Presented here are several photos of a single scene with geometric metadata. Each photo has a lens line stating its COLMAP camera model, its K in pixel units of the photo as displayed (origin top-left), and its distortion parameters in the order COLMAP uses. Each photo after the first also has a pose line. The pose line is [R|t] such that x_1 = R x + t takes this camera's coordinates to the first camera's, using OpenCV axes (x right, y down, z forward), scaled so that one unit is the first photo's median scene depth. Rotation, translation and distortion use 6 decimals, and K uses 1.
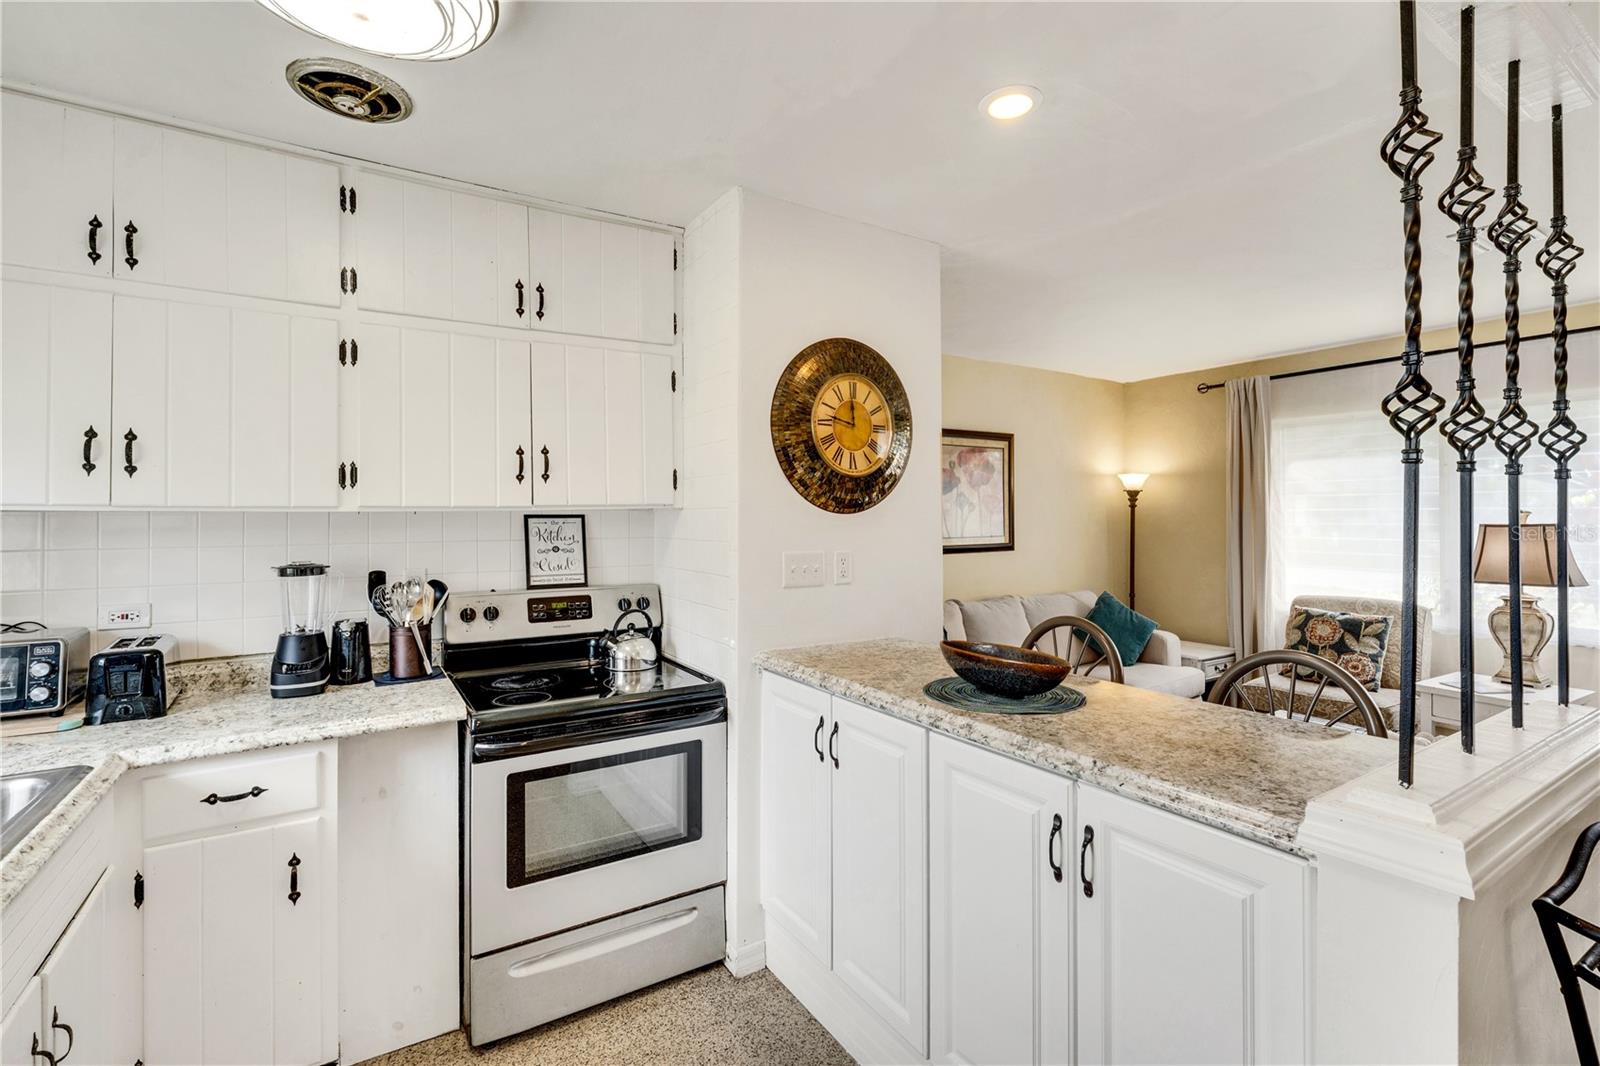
lens RADIAL K [[721.9, 0, 791.7], [0, 721.9, 506.4], [0, 0, 1]] dist [-0.009487, 0.000172]
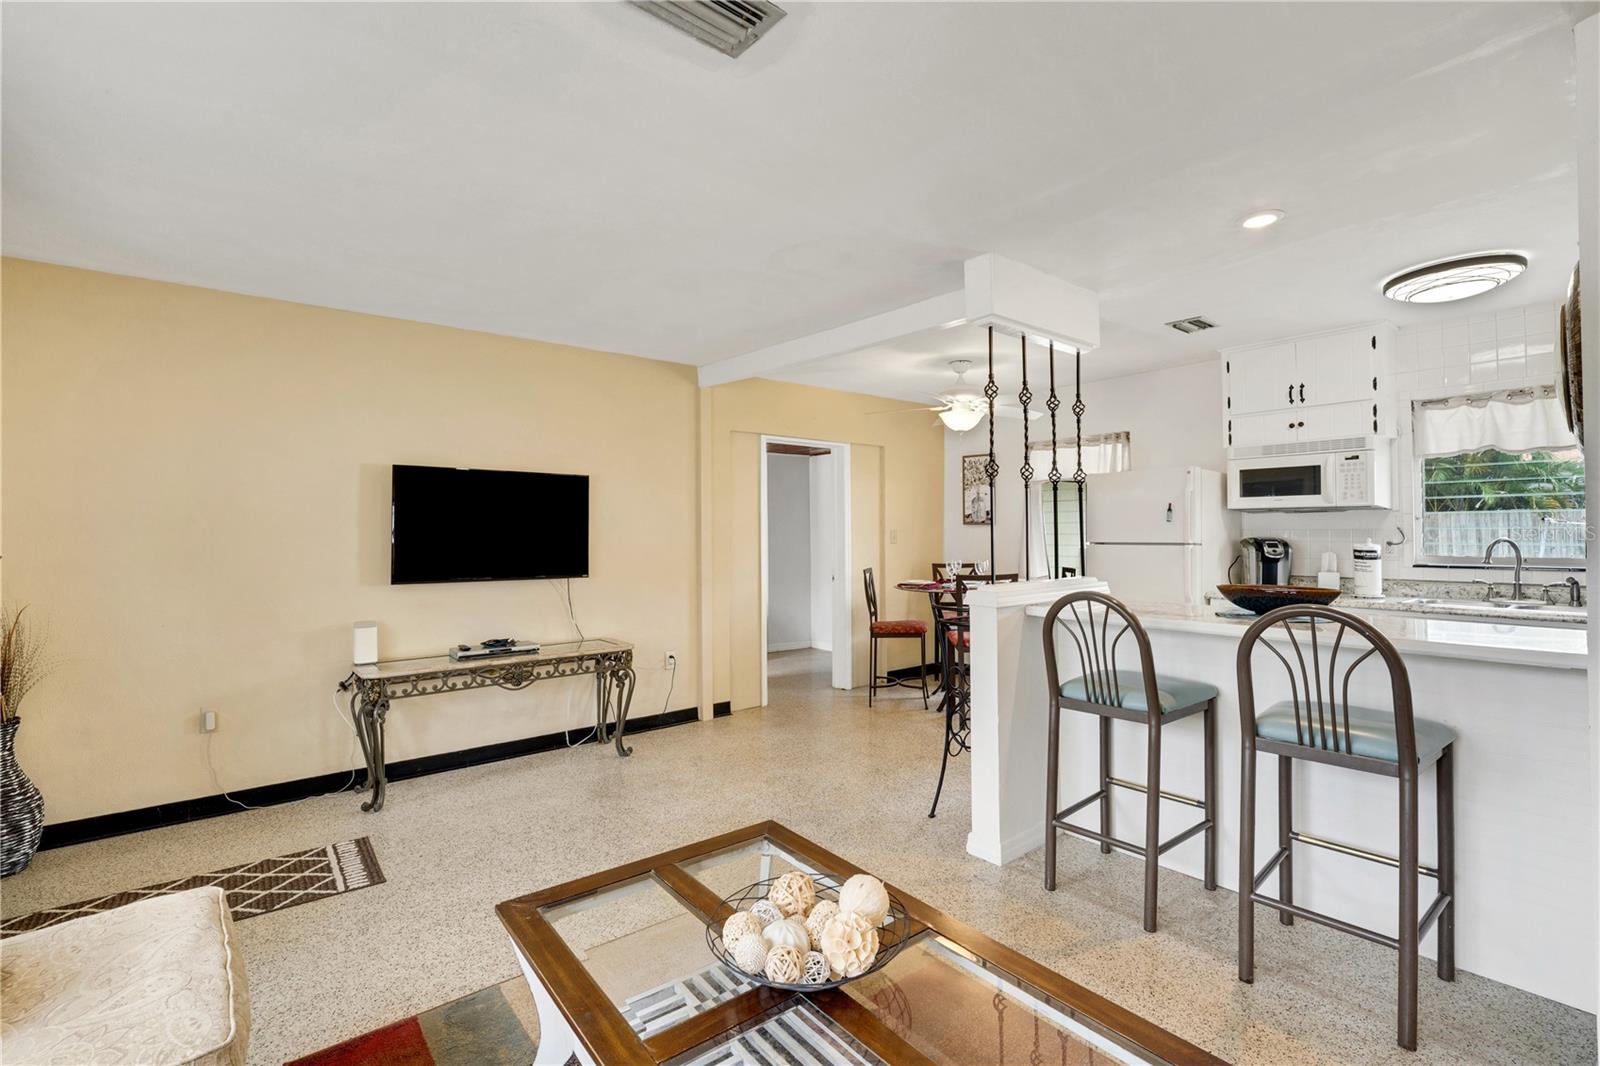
lens RADIAL K [[711.5, 0, 797.2], [0, 711.5, 526.7], [0, 0, 1]] dist [-0.011440, 0.000711]
pose [[-0.992288, 0.008166, -0.123688, 1.012179], [0.010771, 0.999734, -0.020407, 0.066902], [0.123488, -0.021582, -0.992111, 1.630694]]
